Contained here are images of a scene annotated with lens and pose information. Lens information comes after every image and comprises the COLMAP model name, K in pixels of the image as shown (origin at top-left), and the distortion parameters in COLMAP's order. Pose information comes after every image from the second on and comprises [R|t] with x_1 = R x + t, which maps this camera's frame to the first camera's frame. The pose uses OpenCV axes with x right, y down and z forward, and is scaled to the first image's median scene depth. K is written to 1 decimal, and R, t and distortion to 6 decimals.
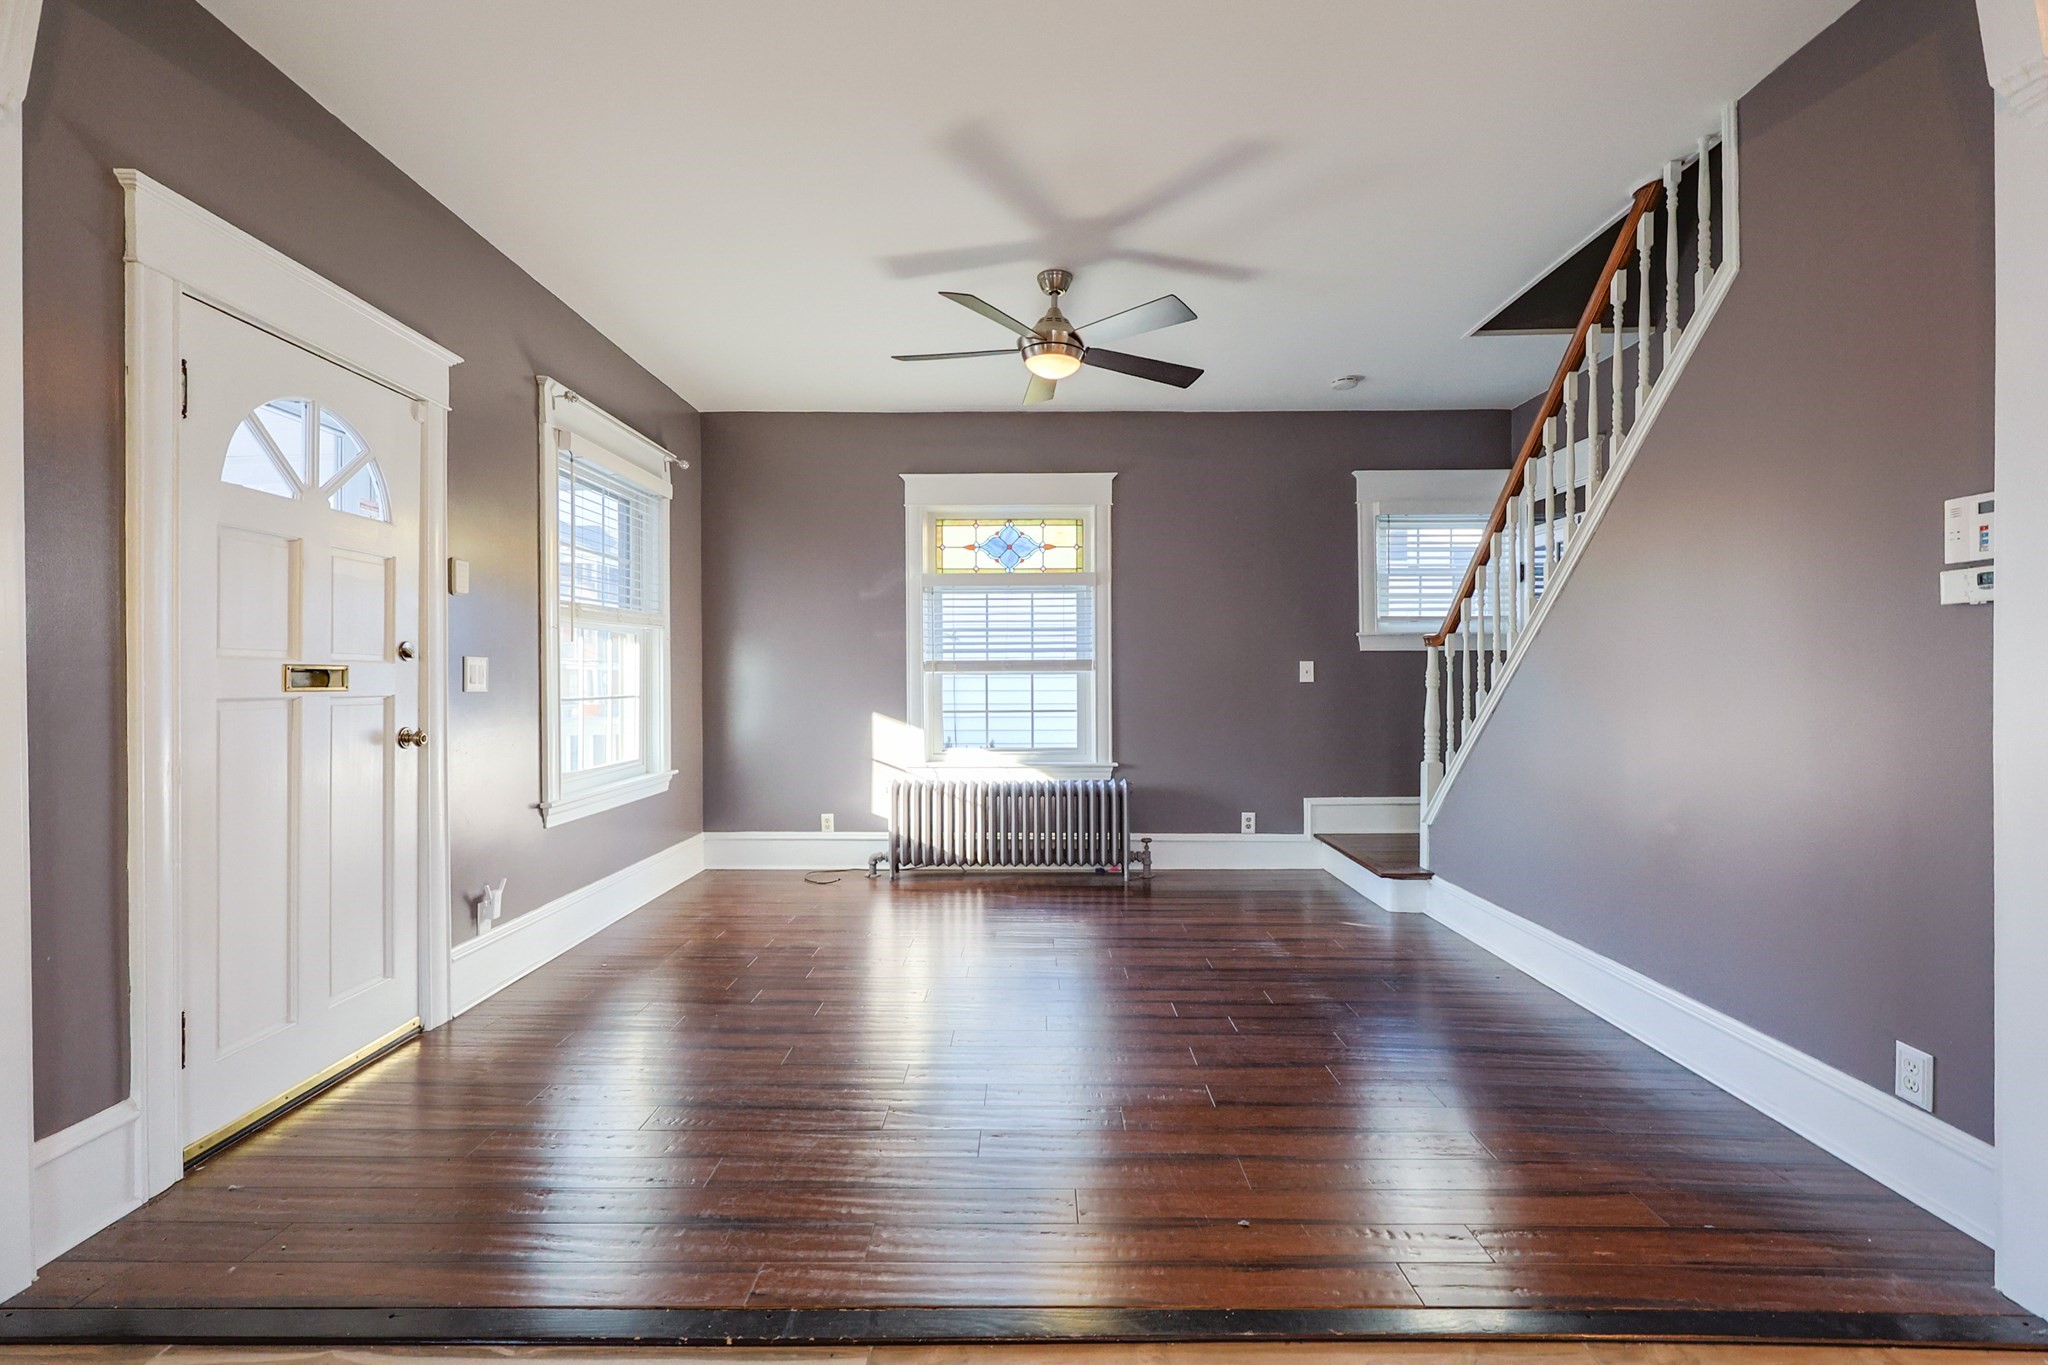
lens RADIAL K [[879.0, 0, 1027.6], [0, 879.0, 680.8], [0, 0, 1]] dist [-0.003348, 0.001167]
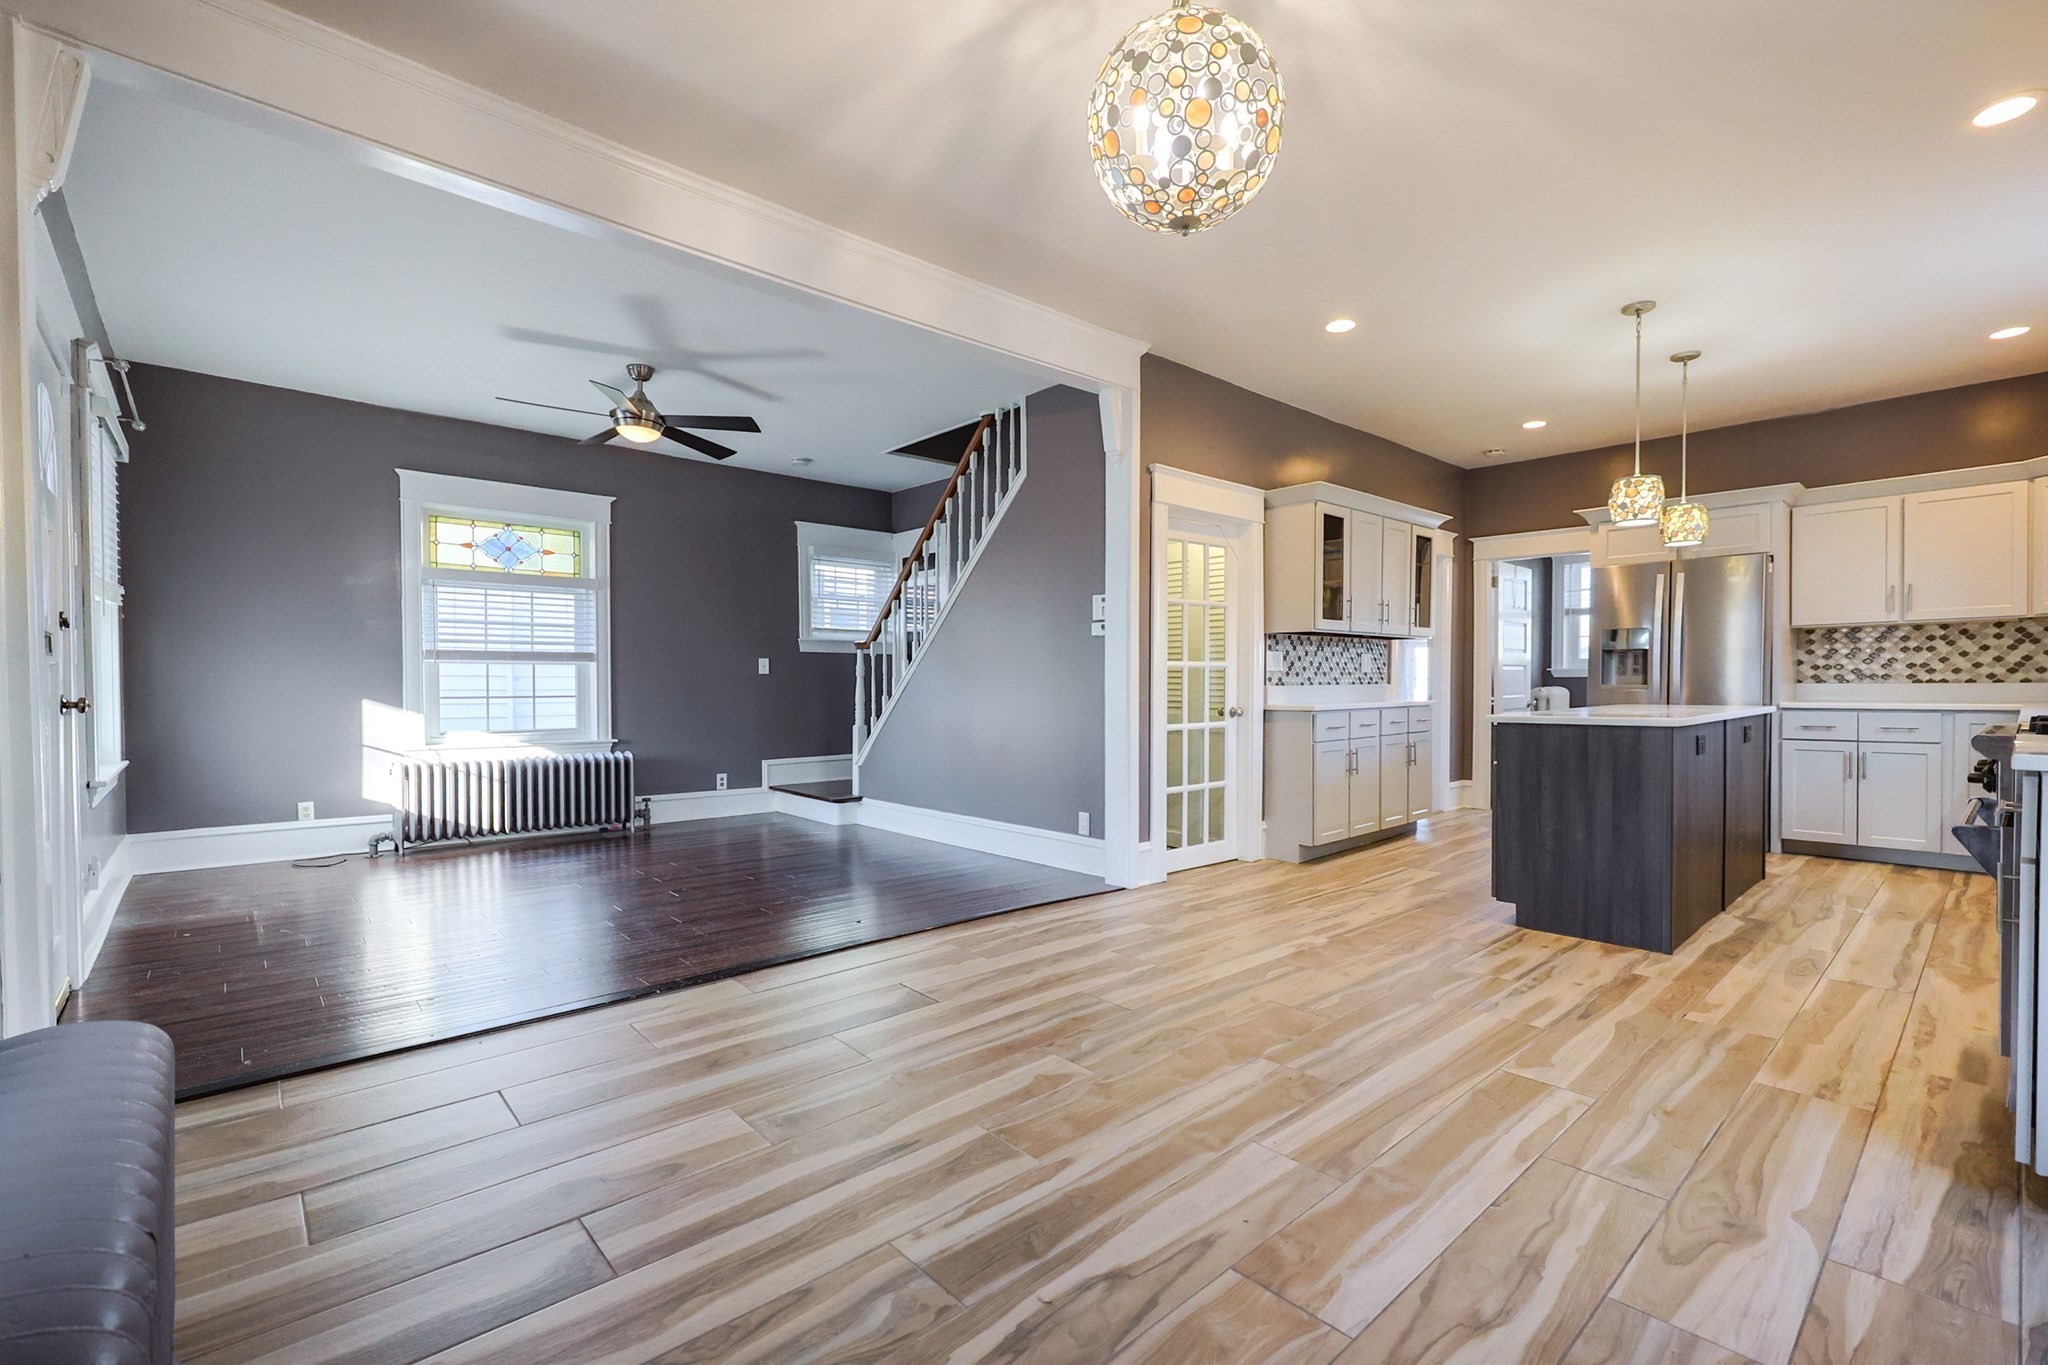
lens RADIAL K [[879.0, 0, 1027.1], [0, 879.0, 701.4], [0, 0, 1]] dist [-0.003348, 0.001167]
pose [[0.746086, -0.009595, 0.665780, -0.336440], [-0.001891, 0.999862, 0.016529, 0.025105], [-0.665847, -0.013591, 0.745965, -0.328781]]
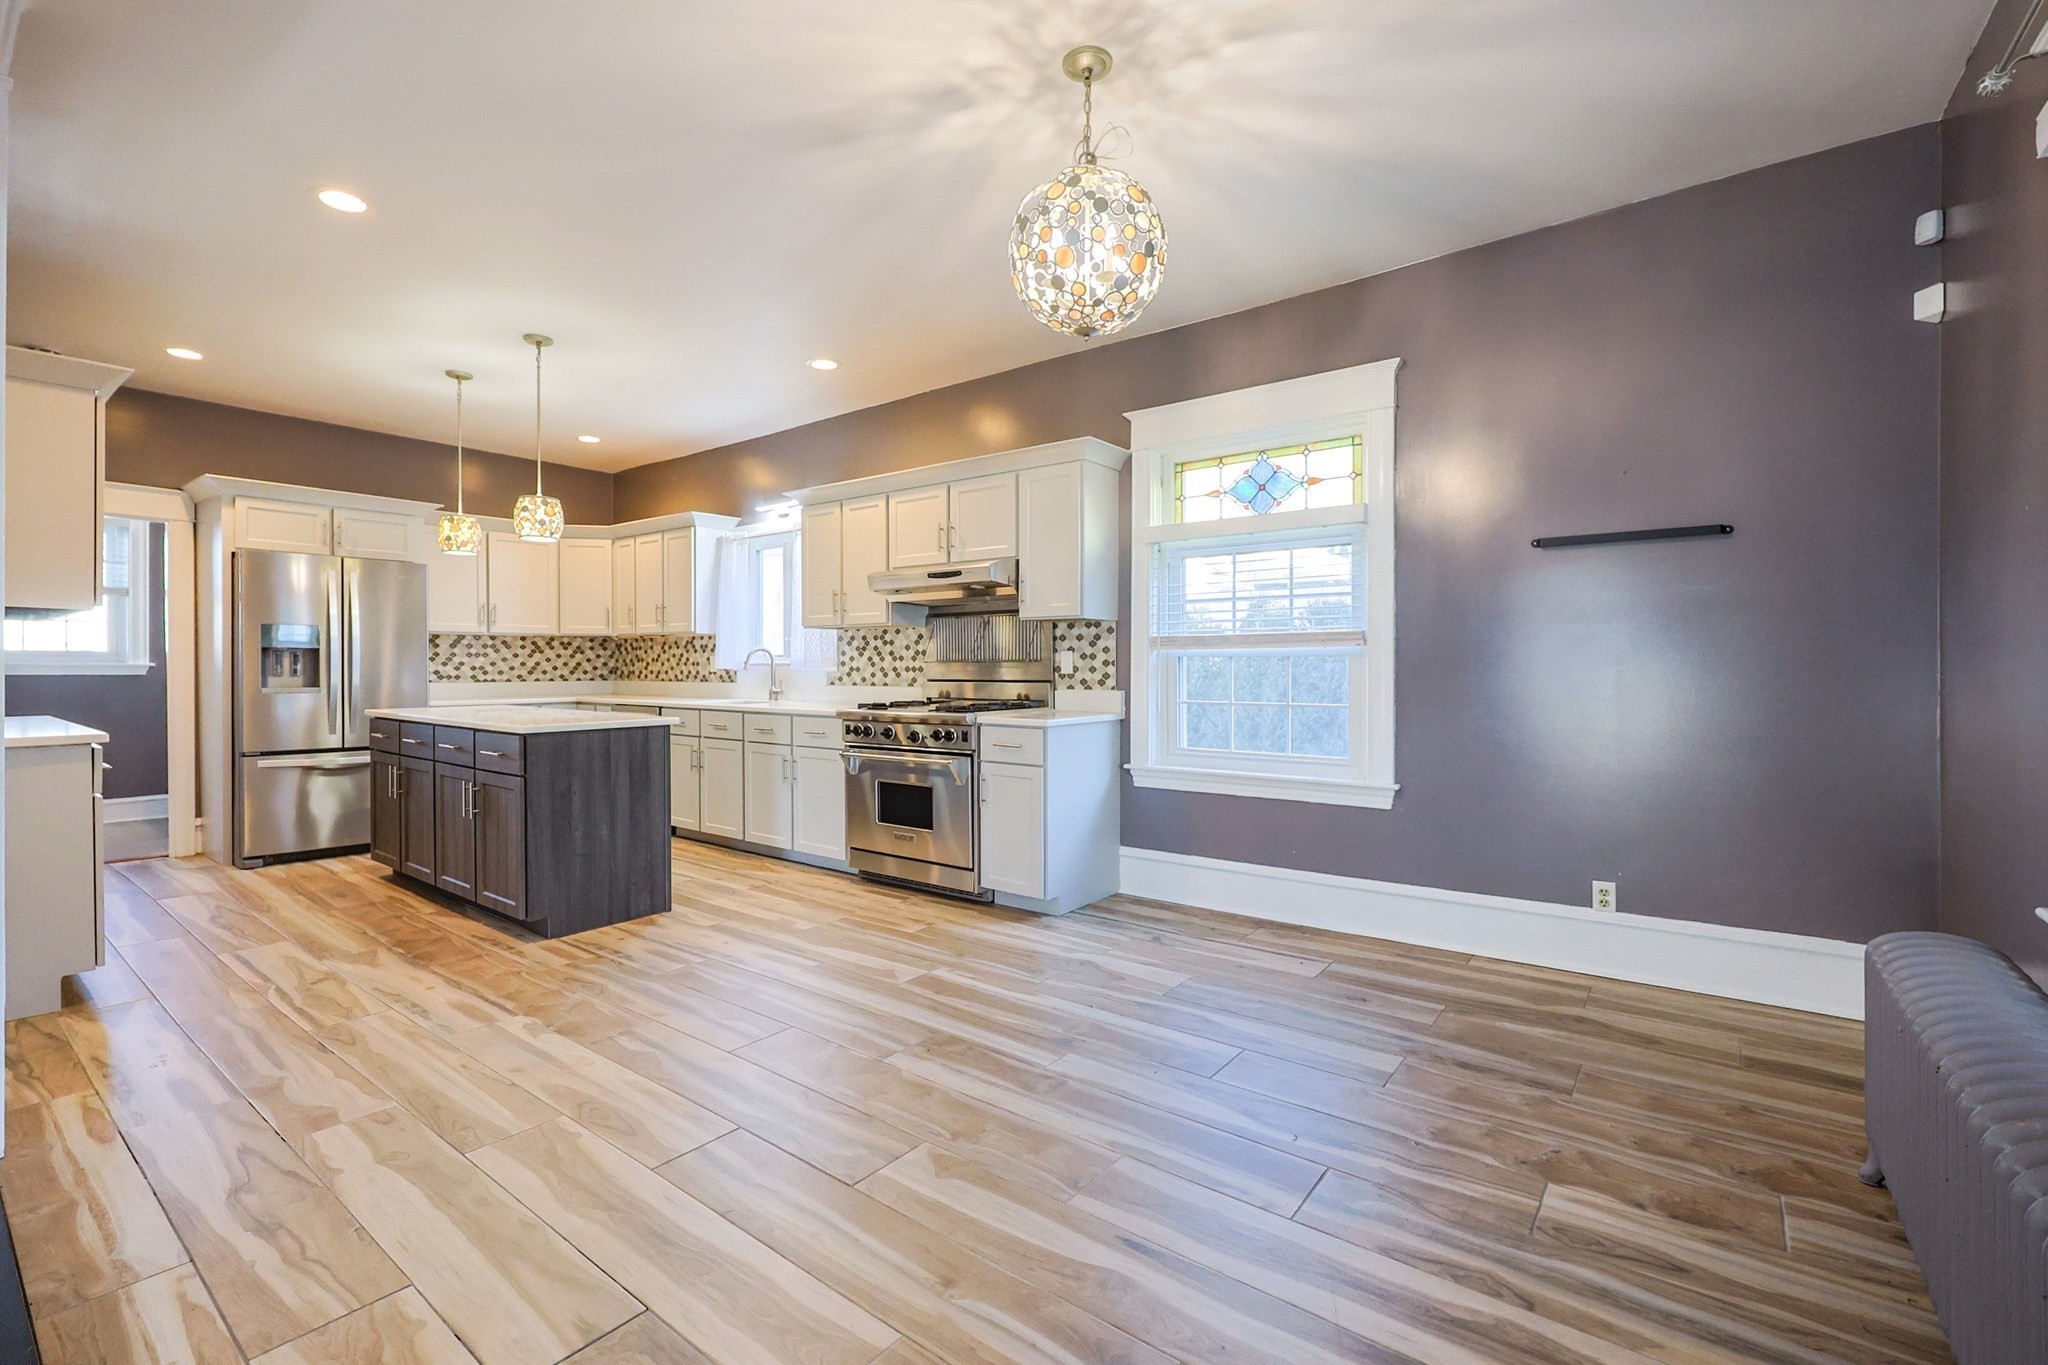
lens RADIAL K [[879.0, 0, 1031.8], [0, 879.0, 680.2], [0, 0, 1]] dist [-0.003348, 0.001167]
pose [[-0.795125, -0.002753, 0.606439, -0.286948], [0.003845, 0.999947, 0.009582, 0.003362], [-0.606433, 0.009951, -0.795072, 0.381981]]
